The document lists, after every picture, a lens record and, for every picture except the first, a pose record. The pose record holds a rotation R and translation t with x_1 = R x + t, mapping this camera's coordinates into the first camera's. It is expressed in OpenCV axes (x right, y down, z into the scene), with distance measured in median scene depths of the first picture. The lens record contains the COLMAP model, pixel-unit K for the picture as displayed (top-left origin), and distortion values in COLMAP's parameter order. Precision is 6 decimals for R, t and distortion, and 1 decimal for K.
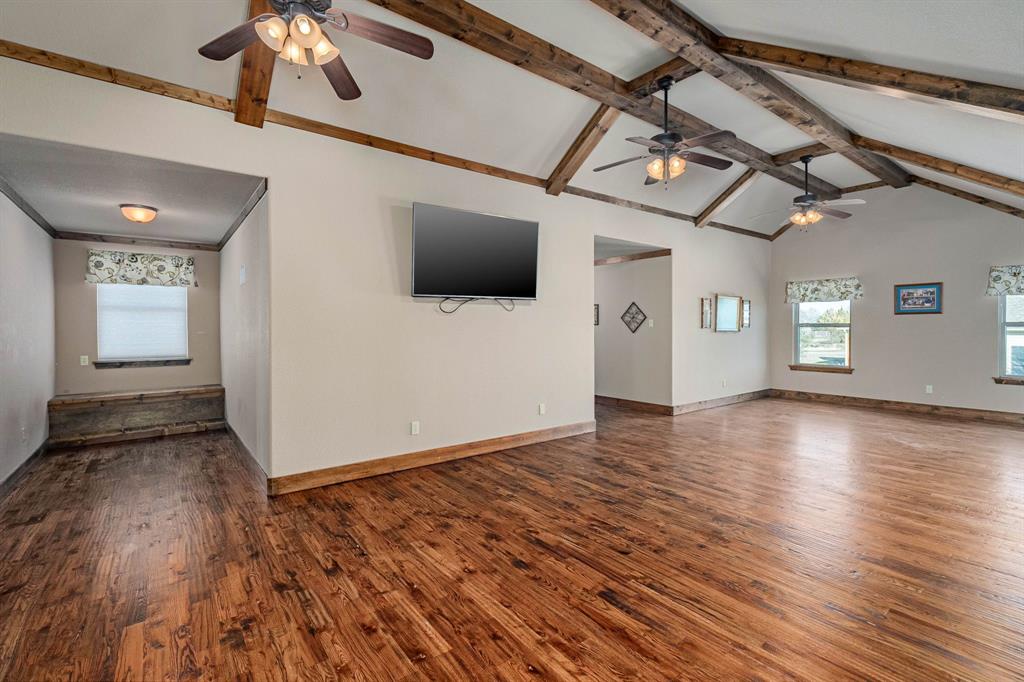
lens RADIAL K [[463.8, 0, 517.9], [0, 463.8, 332.6], [0, 0, 1]] dist [0.000973, 0.000136]
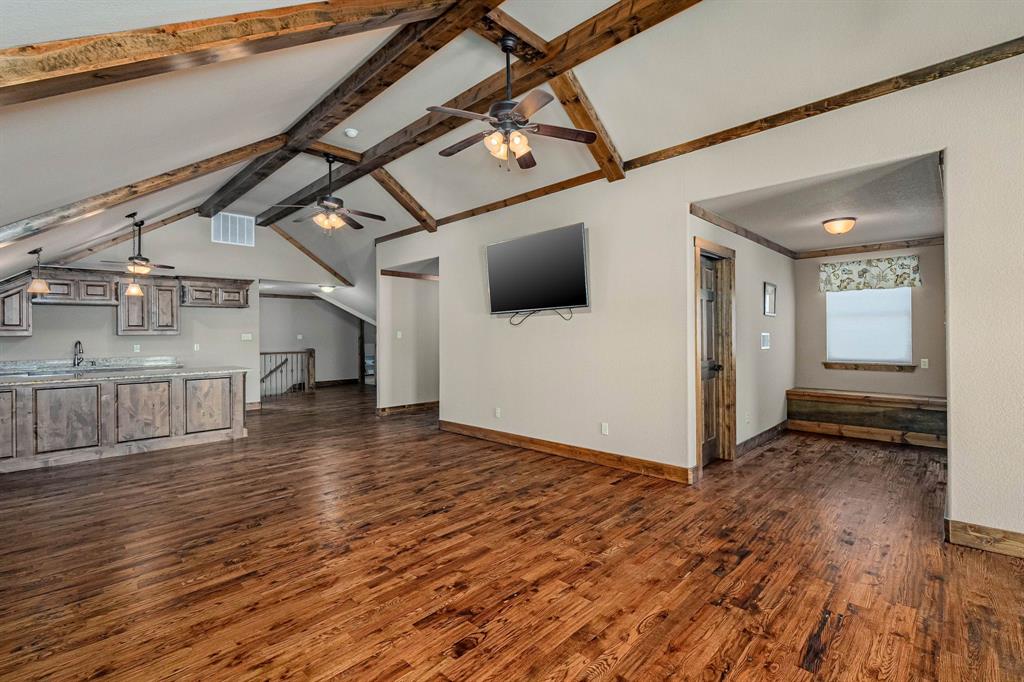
lens RADIAL K [[463.8, 0, 517.9], [0, 463.8, 332.6], [0, 0, 1]] dist [0.000973, 0.000136]
pose [[0.139912, -0.006643, -0.990142, 1.133711], [-0.001285, 0.999975, -0.006891, -0.014838], [0.990163, 0.002237, 0.139900, 0.893218]]
